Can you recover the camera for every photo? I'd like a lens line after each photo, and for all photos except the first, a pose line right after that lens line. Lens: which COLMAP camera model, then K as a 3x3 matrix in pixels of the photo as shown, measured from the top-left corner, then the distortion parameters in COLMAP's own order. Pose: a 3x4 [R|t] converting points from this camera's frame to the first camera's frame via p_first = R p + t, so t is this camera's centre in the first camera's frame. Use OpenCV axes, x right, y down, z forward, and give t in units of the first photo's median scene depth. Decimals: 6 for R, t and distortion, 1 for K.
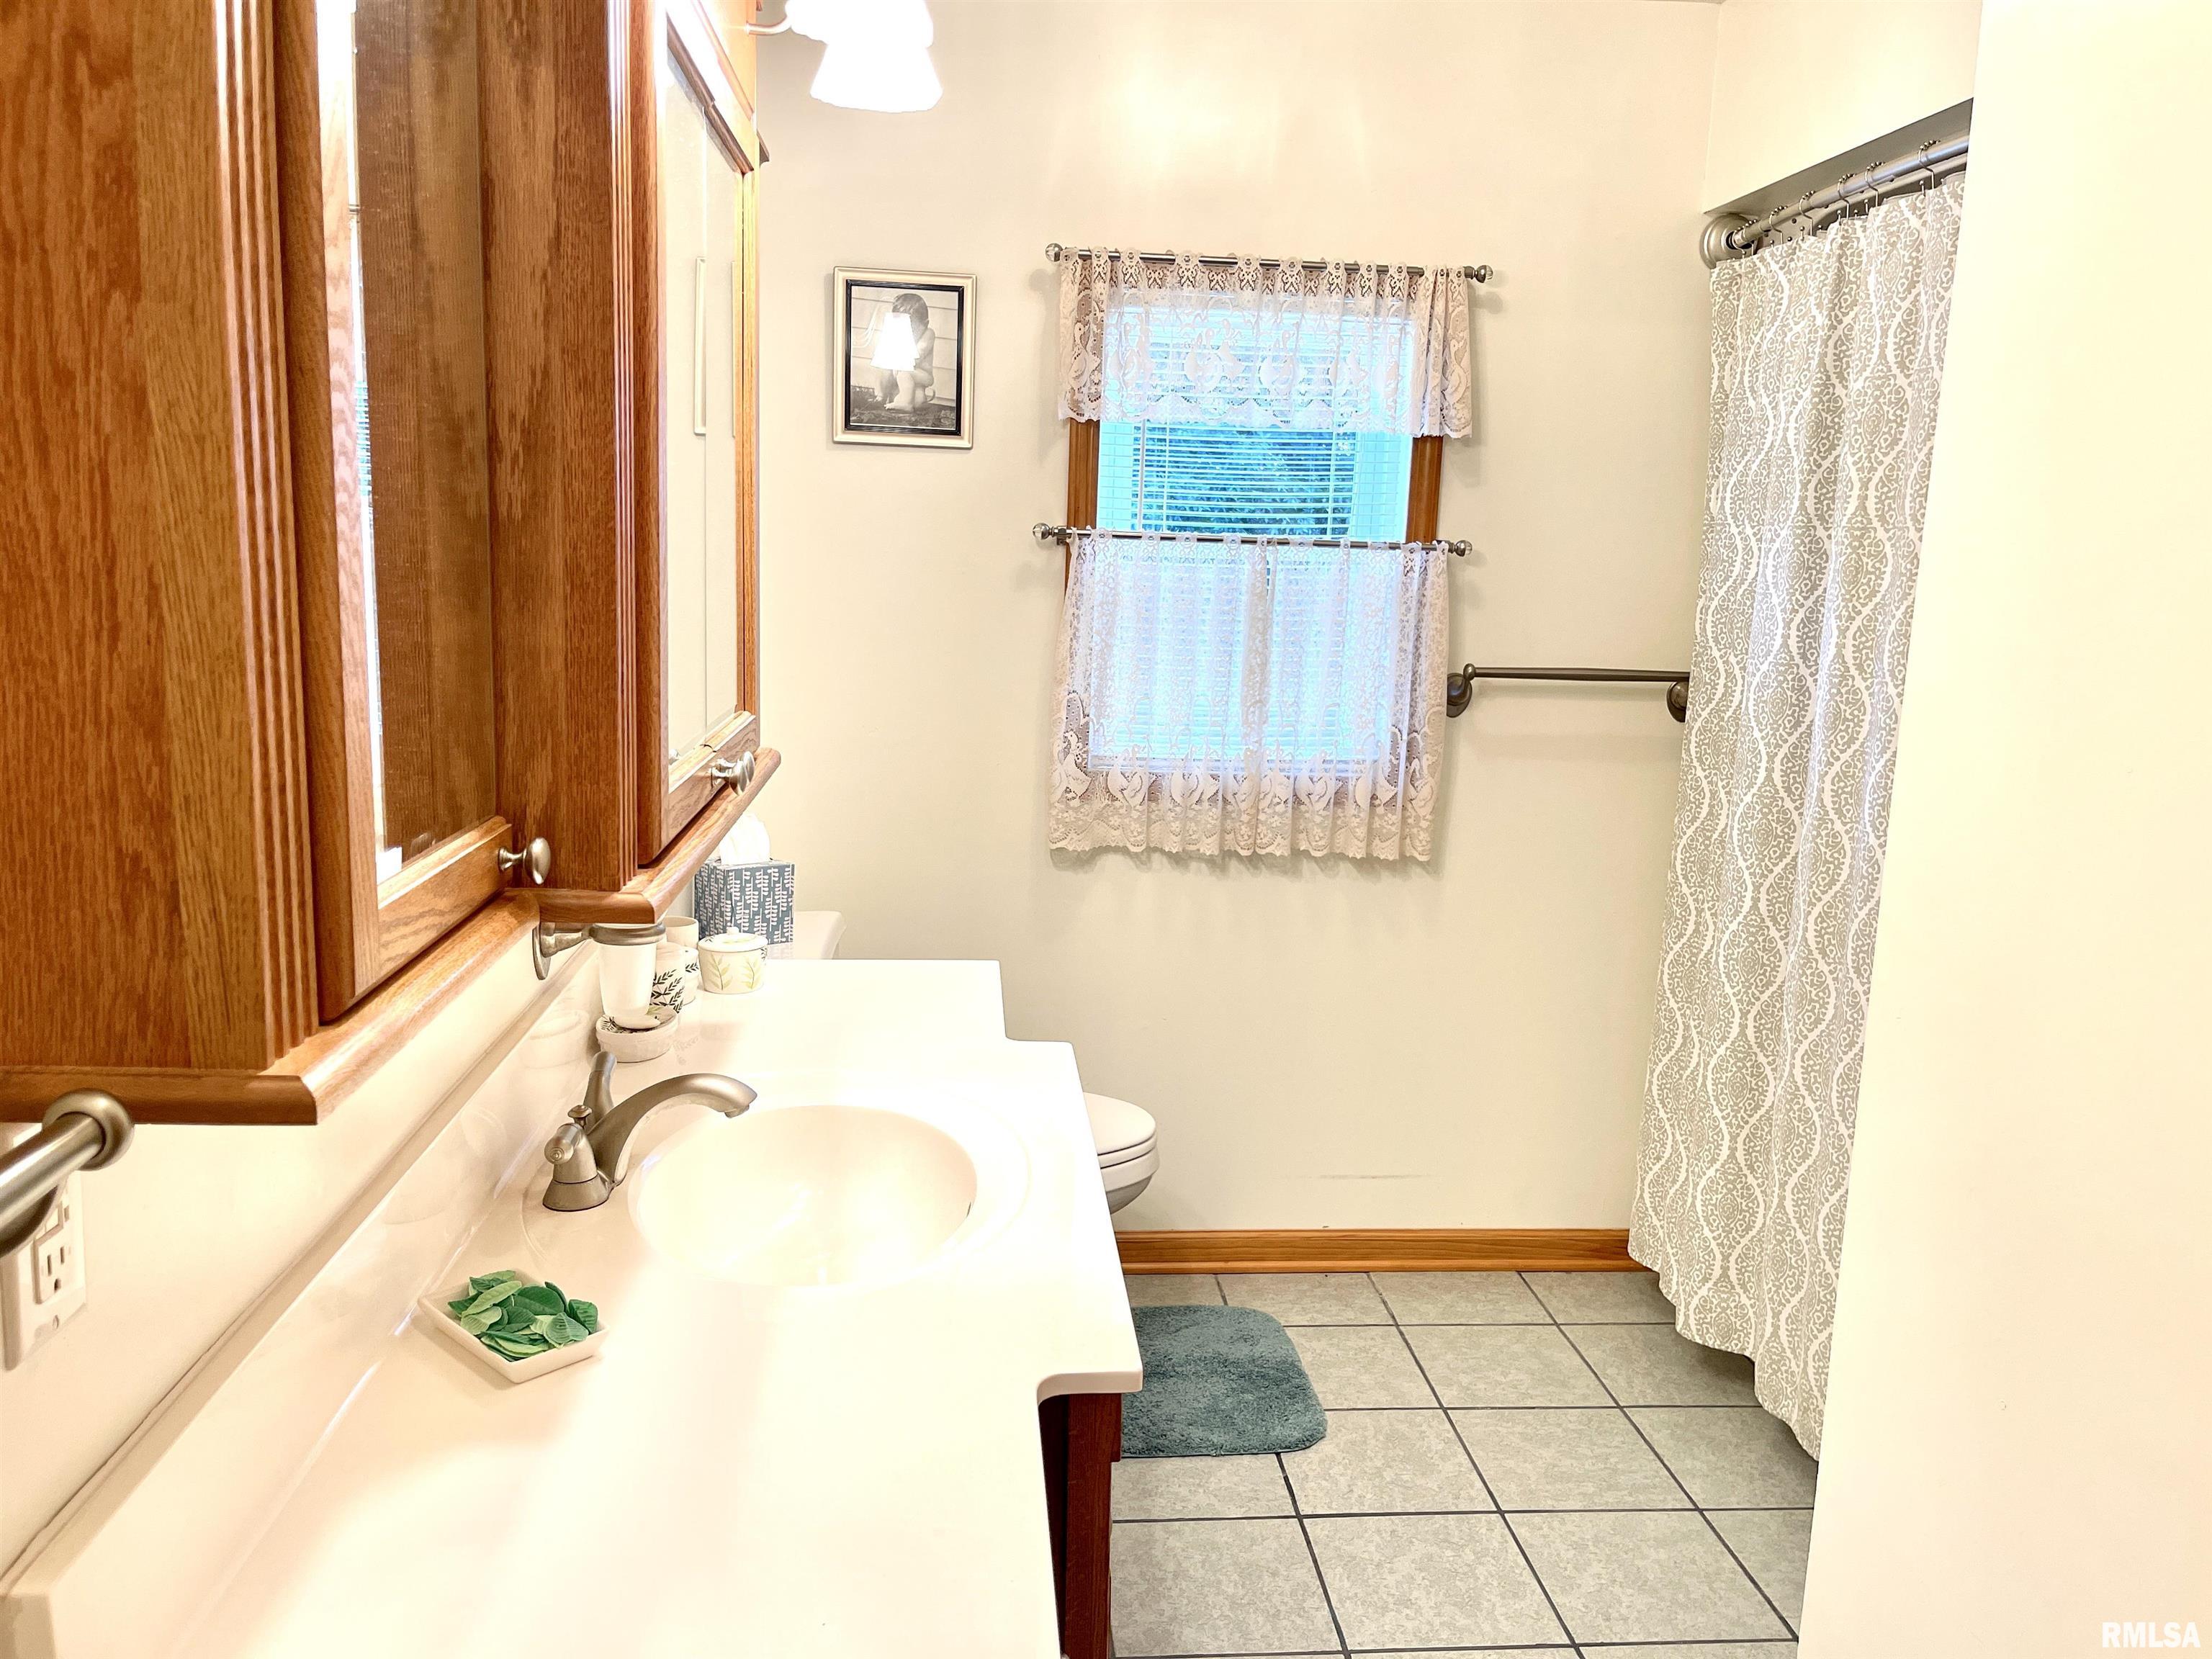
lens RADIAL K [[1667.3, 0, 1118.3], [0, 1667.3, 836.7], [0, 0, 1]] dist [0.063313, -0.090392]
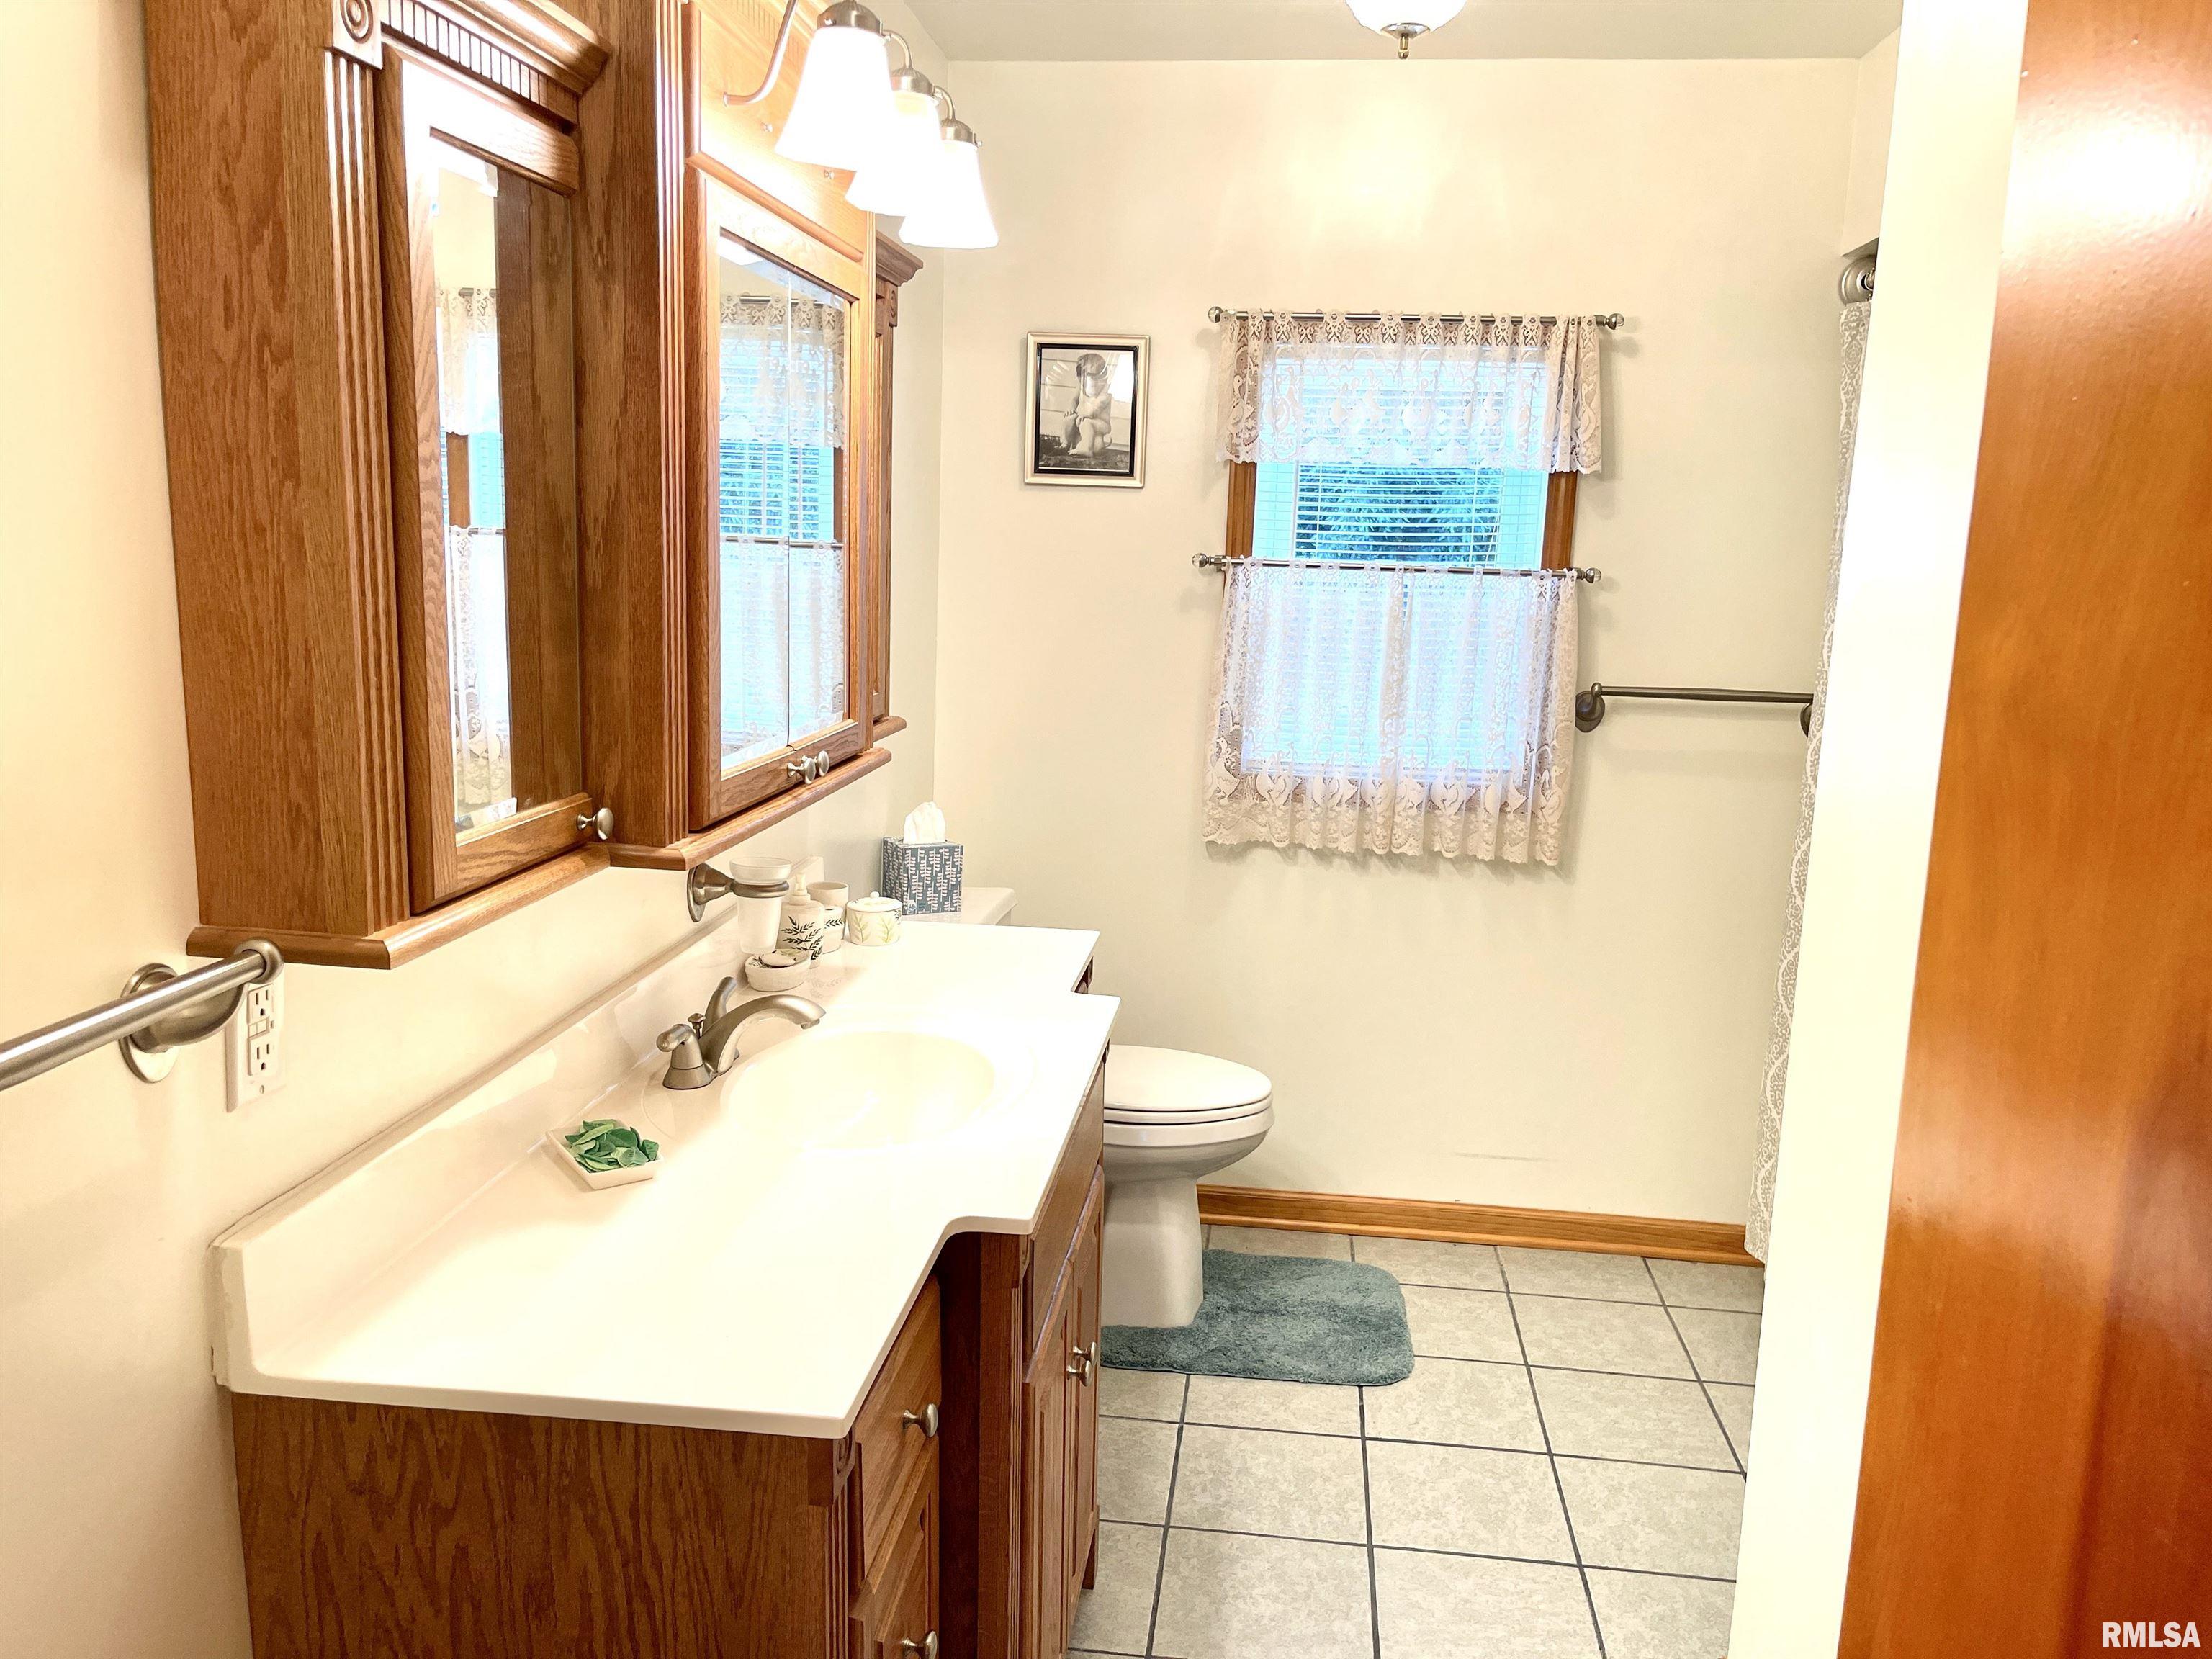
lens RADIAL K [[1667.3, 0, 1125.6], [0, 1667.3, 836.1], [0, 0, 1]] dist [0.063313, -0.090392]
pose [[0.980227, 0.033932, -0.194946, 0.149114], [-0.033956, 0.999418, 0.003223, 0.001978], [0.194942, 0.003460, 0.980809, -0.132377]]
